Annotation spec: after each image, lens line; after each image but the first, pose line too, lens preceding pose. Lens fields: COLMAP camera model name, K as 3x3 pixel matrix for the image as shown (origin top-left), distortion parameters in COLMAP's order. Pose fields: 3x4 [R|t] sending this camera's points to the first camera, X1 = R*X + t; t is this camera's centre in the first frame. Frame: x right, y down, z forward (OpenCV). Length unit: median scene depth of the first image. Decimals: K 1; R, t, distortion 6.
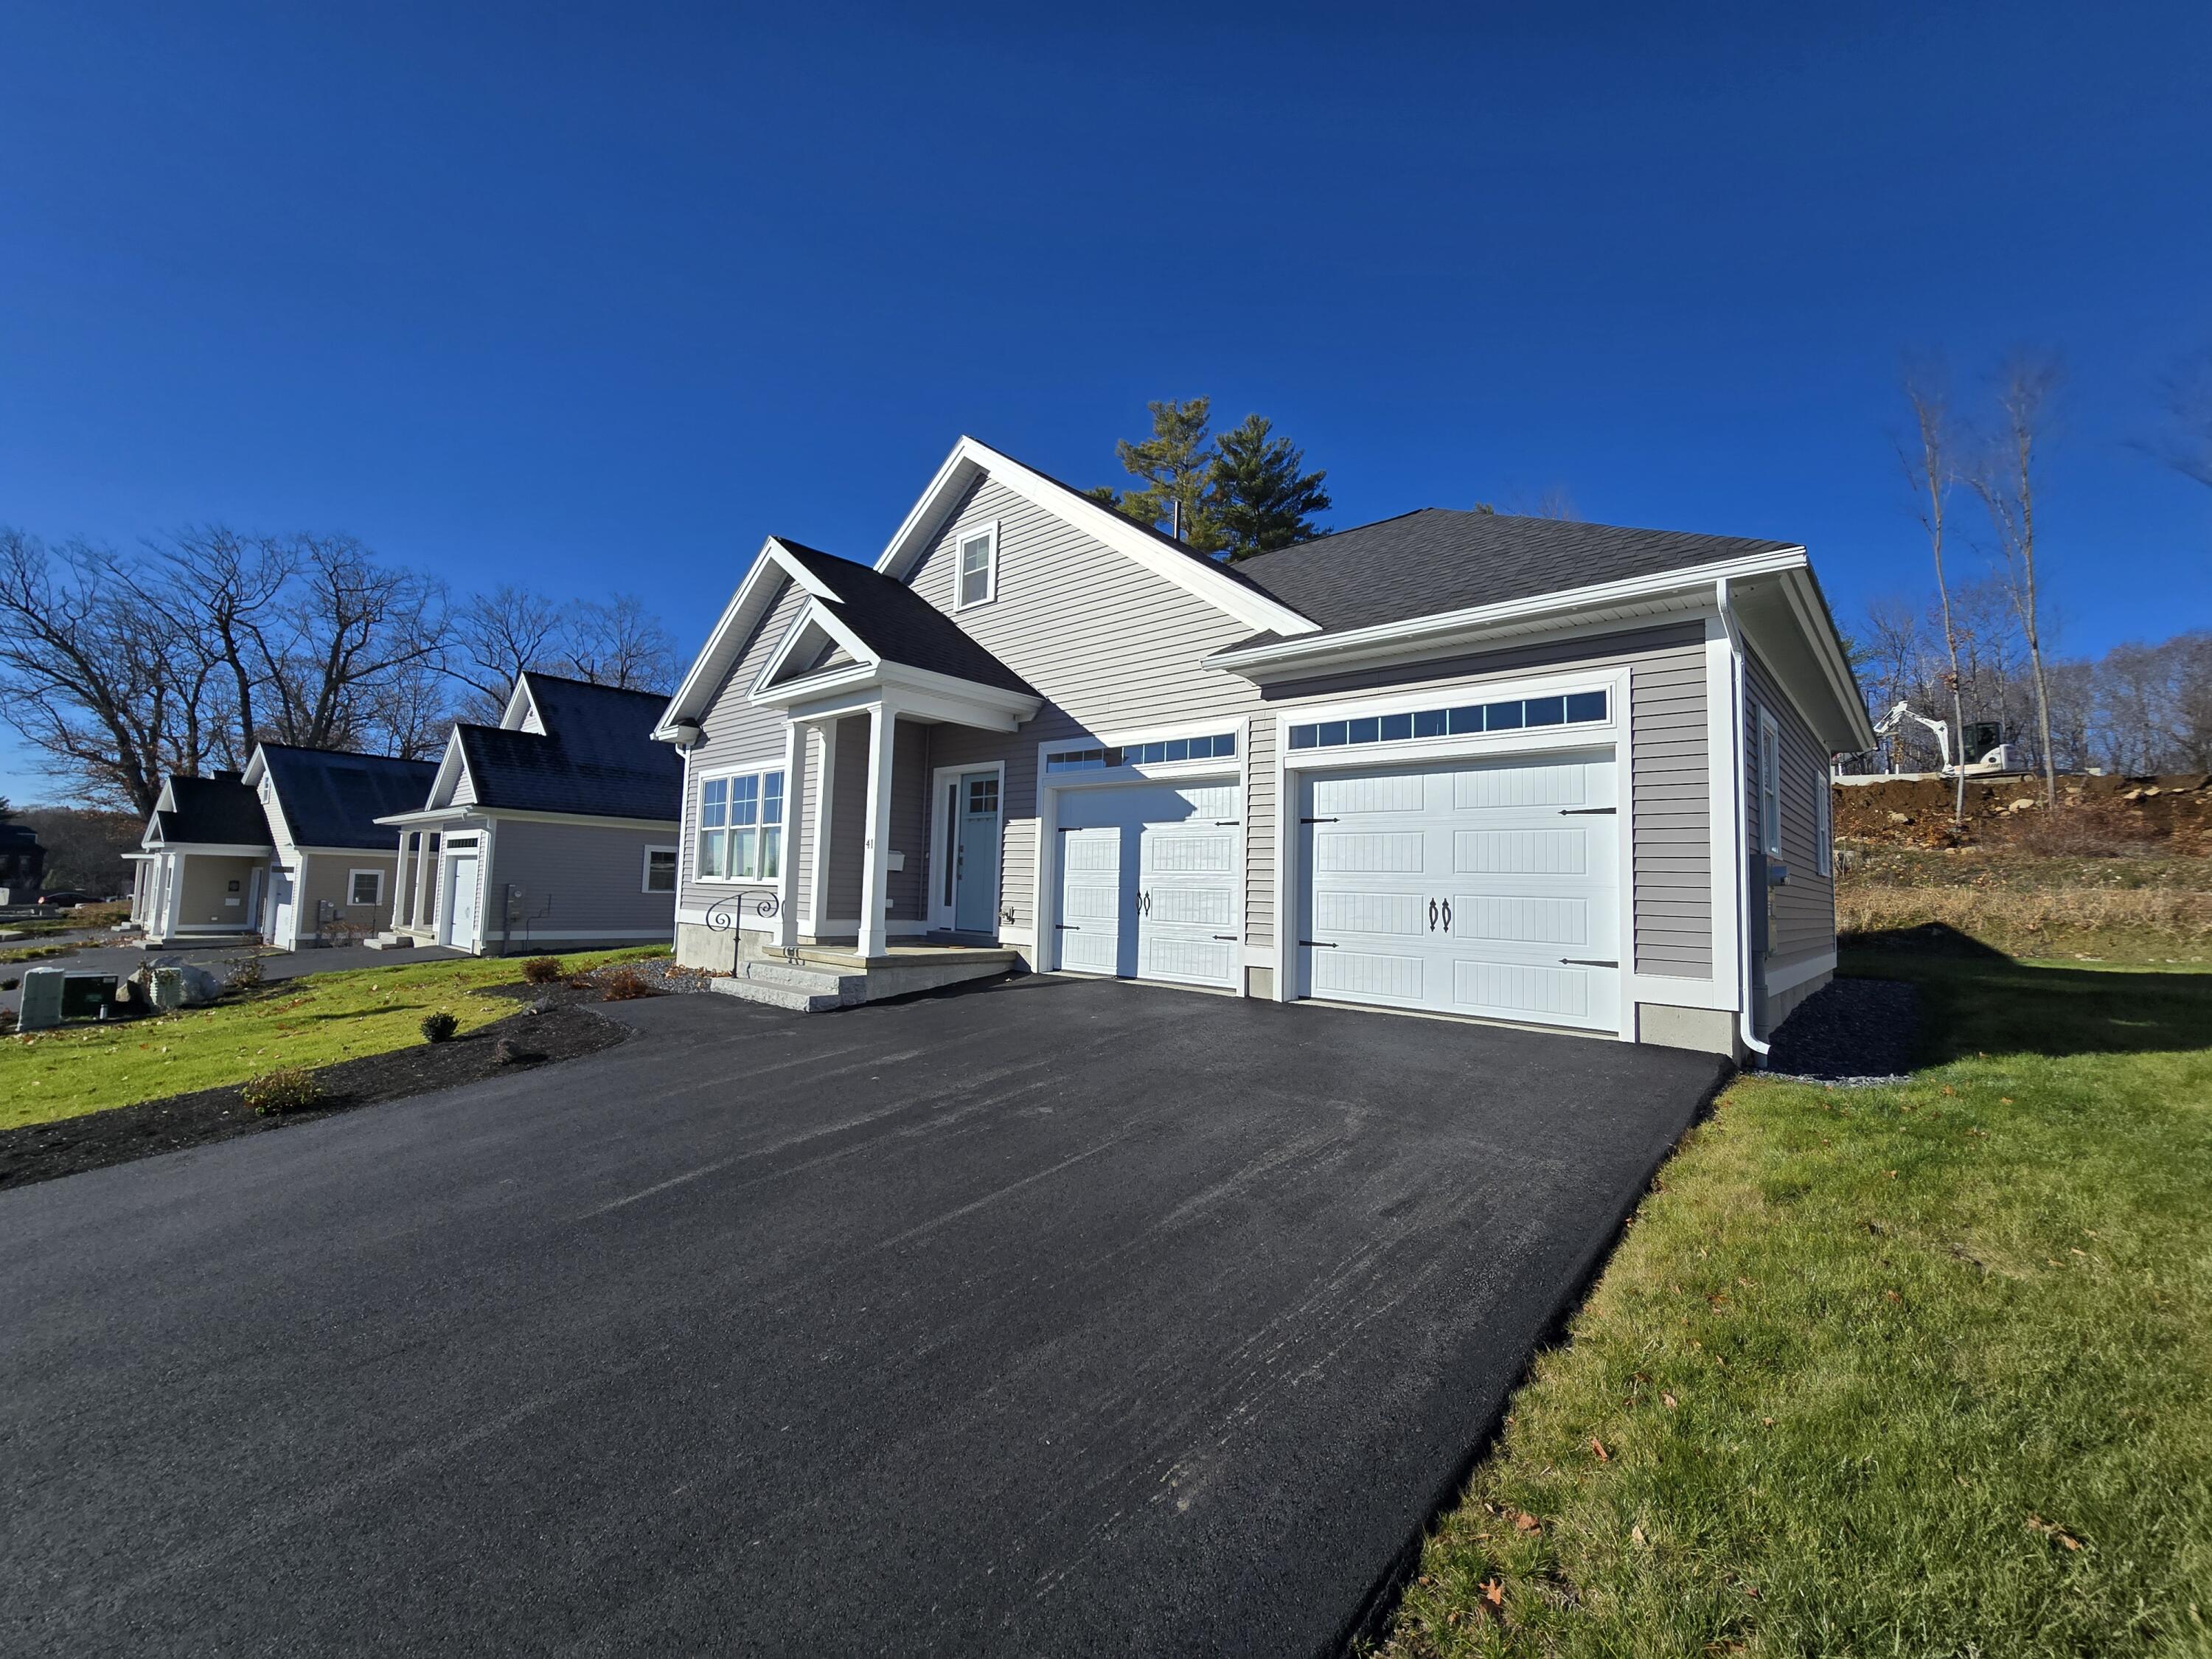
lens RADIAL K [[916.8, 0, 1104.8], [0, 916.8, 822.7], [0, 0, 1]] dist [-0.001104, -0.000657]
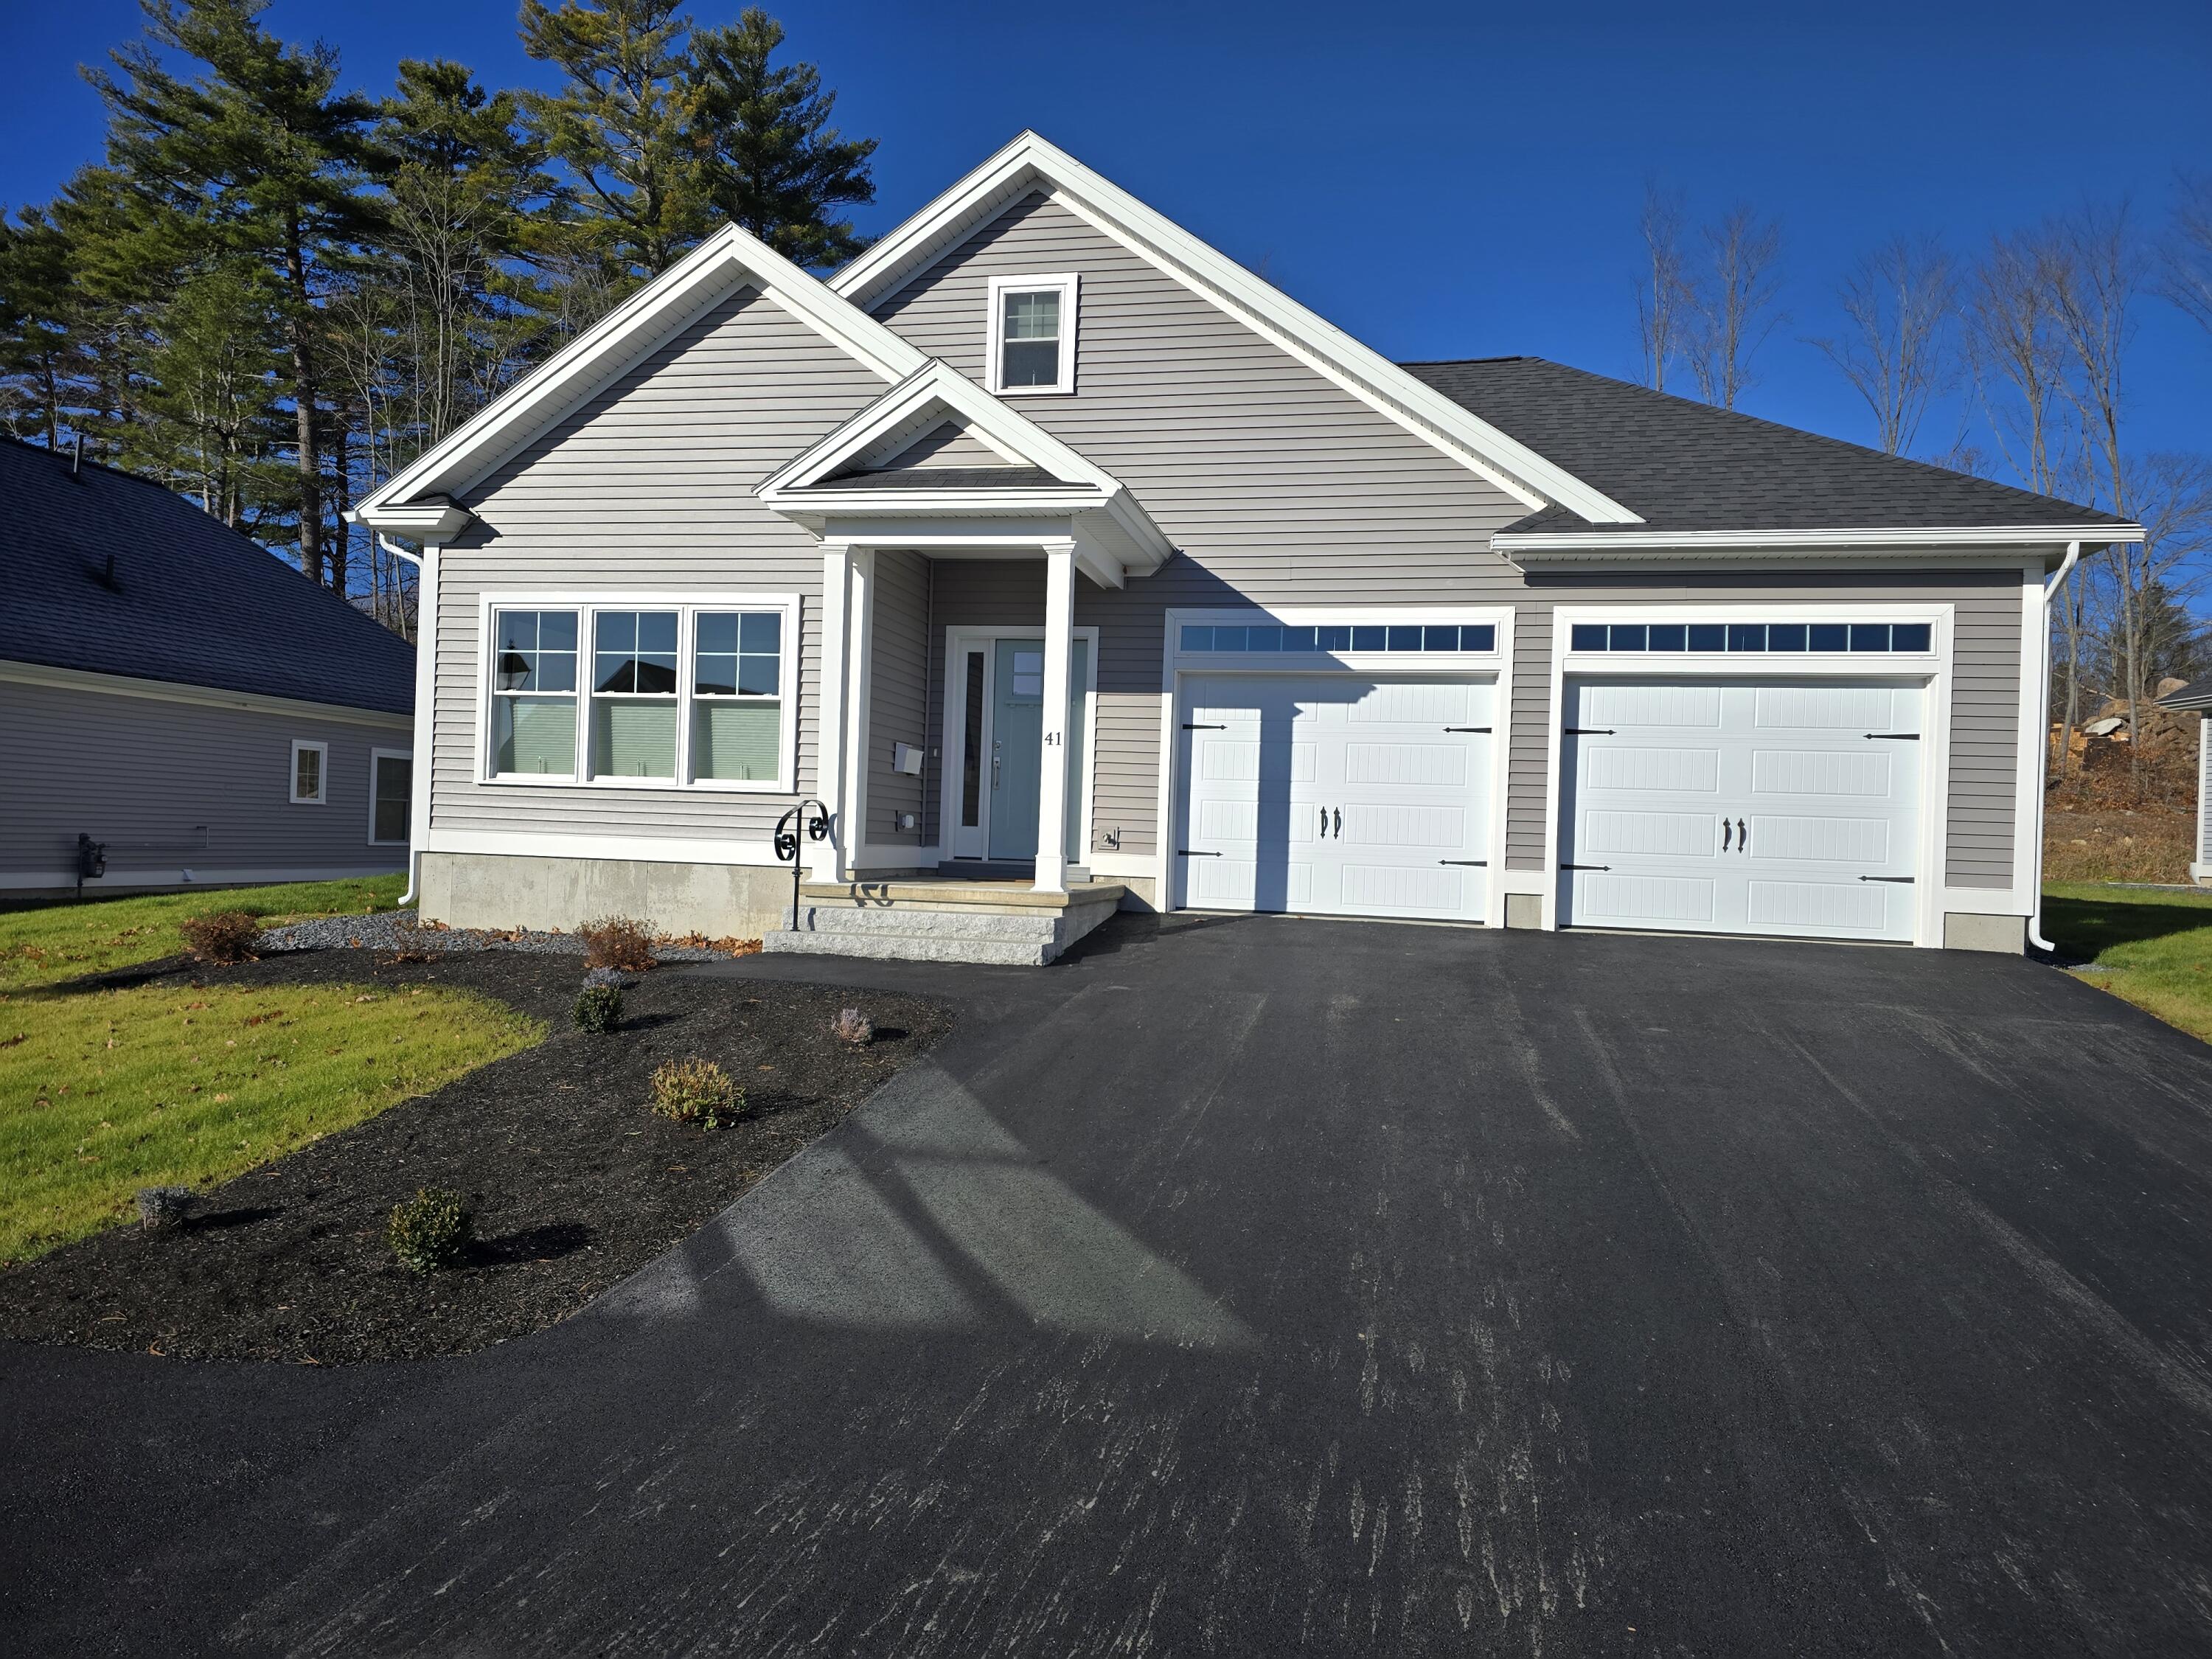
lens RADIAL K [[1483.8, 0, 1102.5], [0, 1483.8, 836.0], [0, 0, 1]] dist [0.081283, -0.076312]
pose [[0.865751, 0.002589, 0.500469, -0.781854], [-0.047829, 0.995838, 0.077587, 0.007167], [-0.498185, -0.091108, 0.862271, -0.036137]]
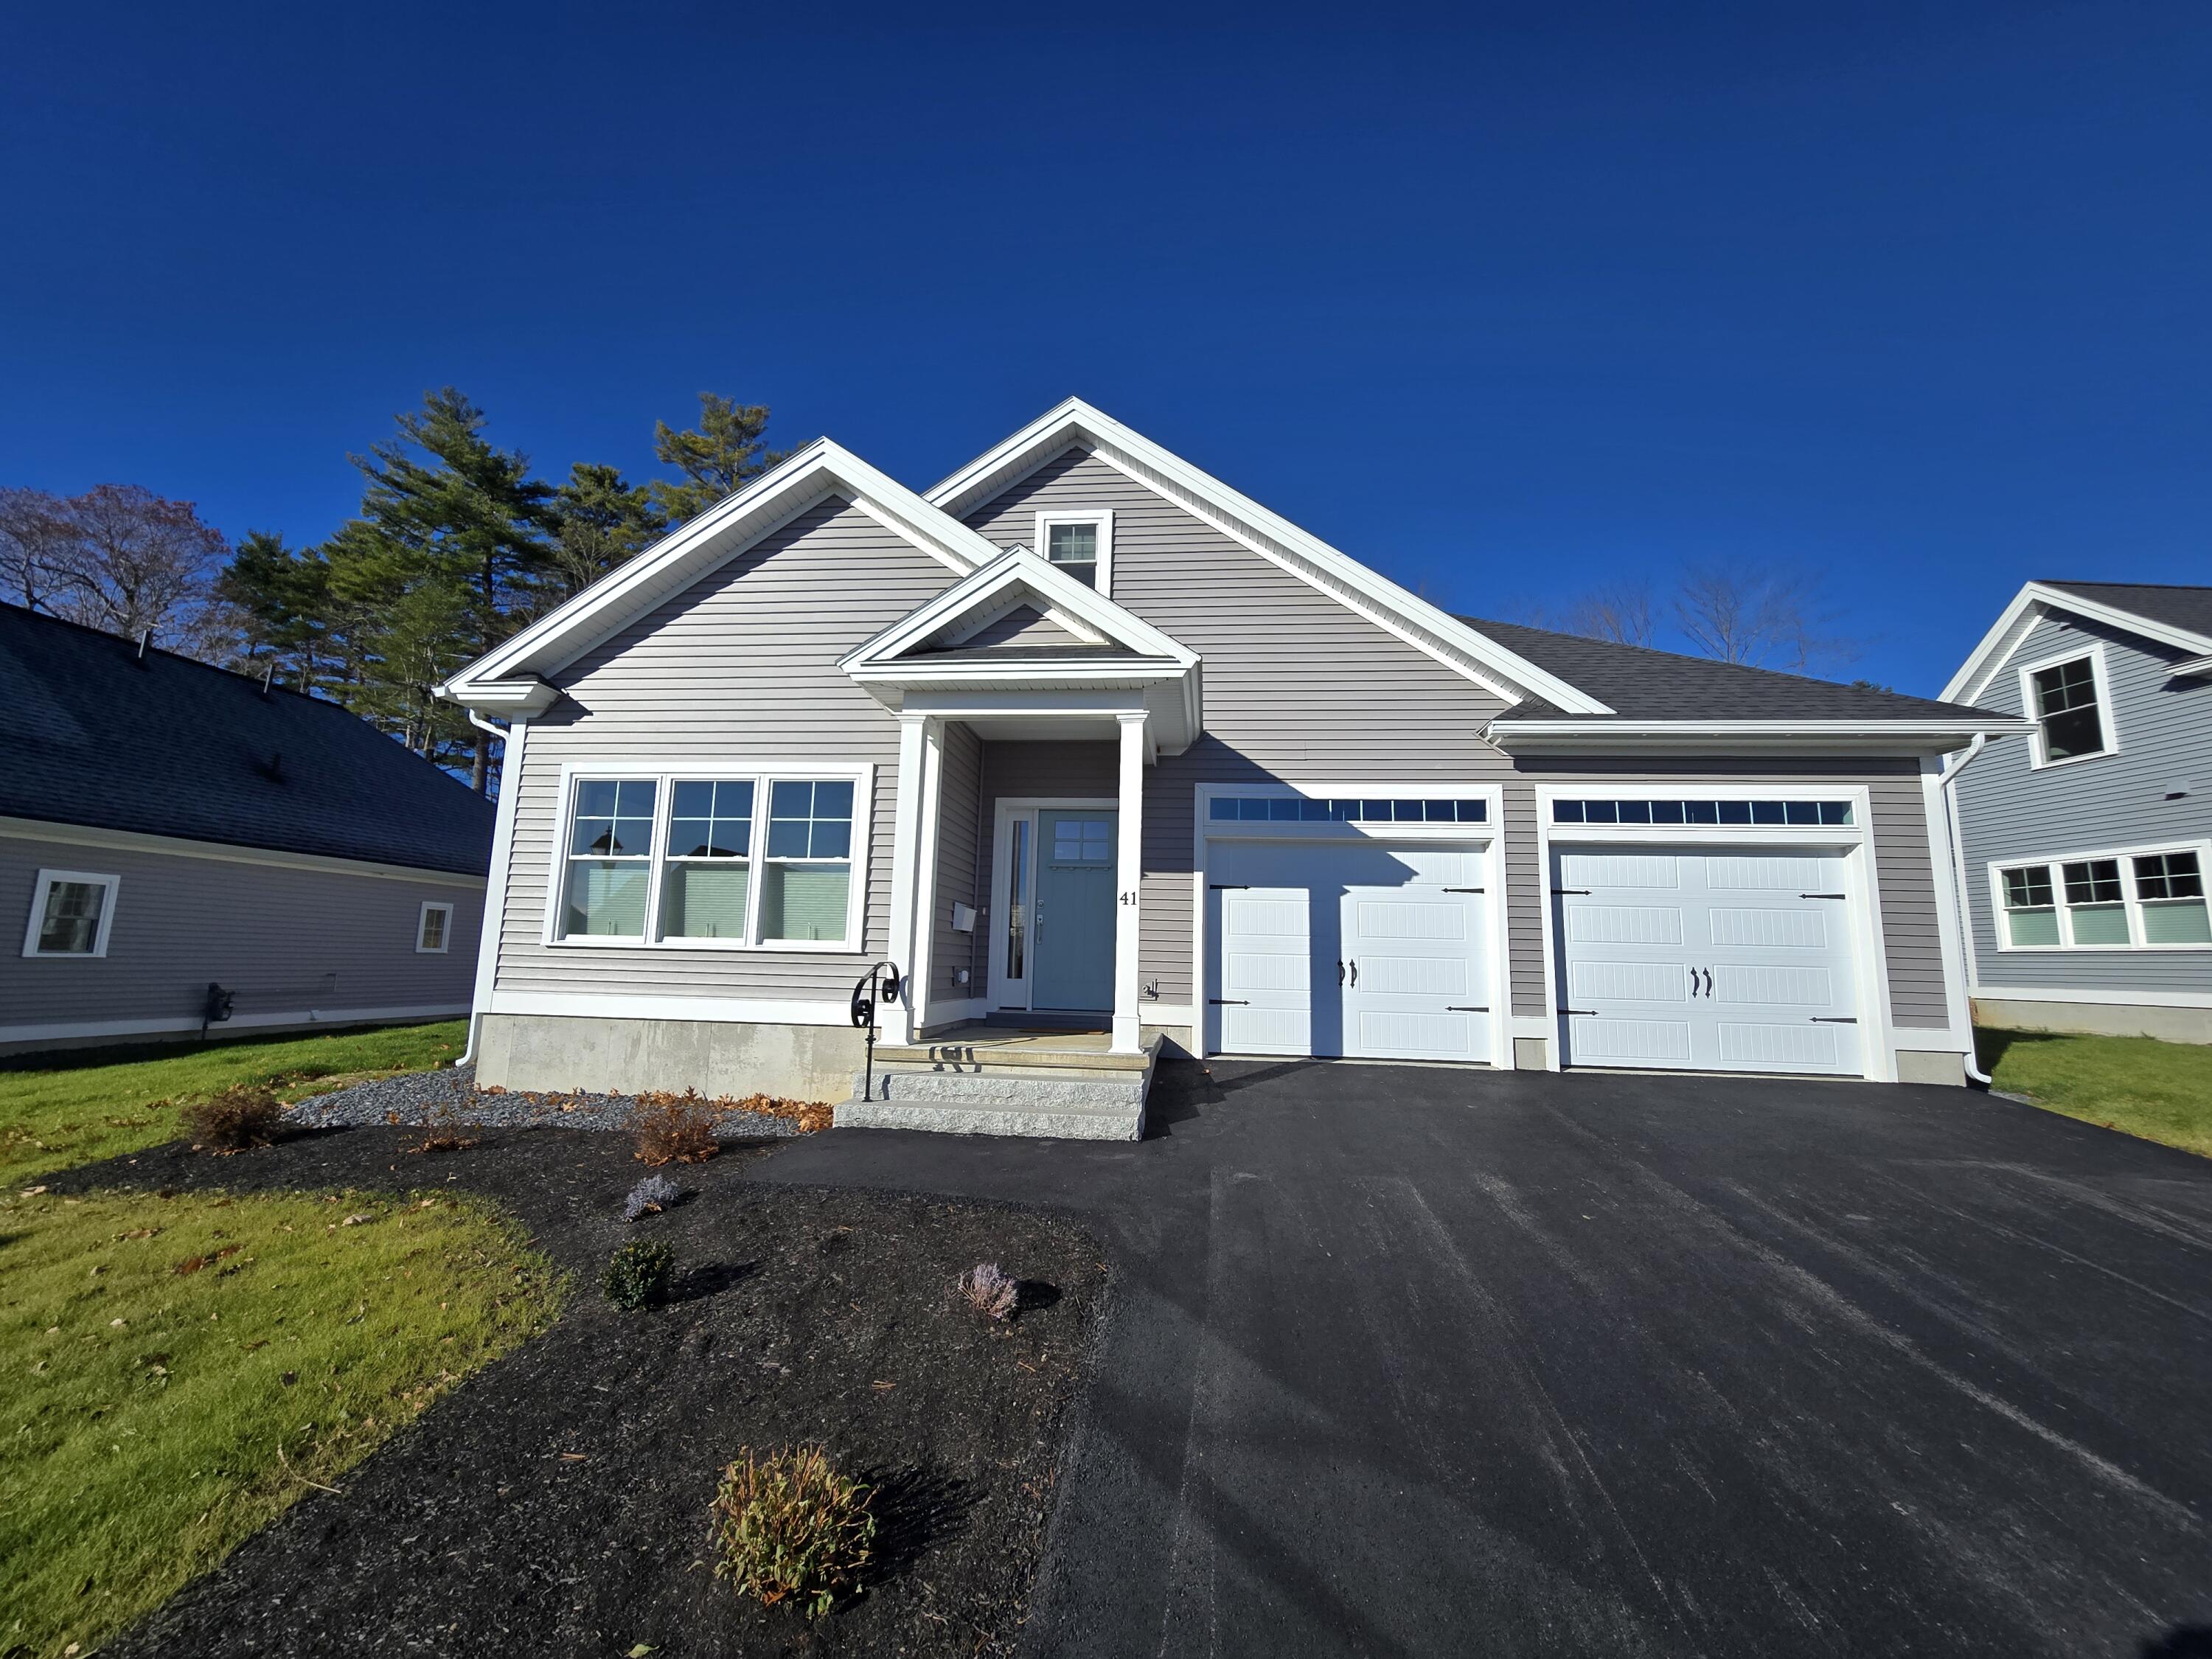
lens RADIAL K [[911.1, 0, 1103.5], [0, 911.1, 823.2], [0, 0, 1]] dist [-0.000046, -0.001341]
pose [[0.804747, 0.080262, 0.588167, -0.686492], [-0.046291, 0.996285, -0.072618, 0.016284], [-0.591811, 0.031212, 0.805472, 0.404170]]
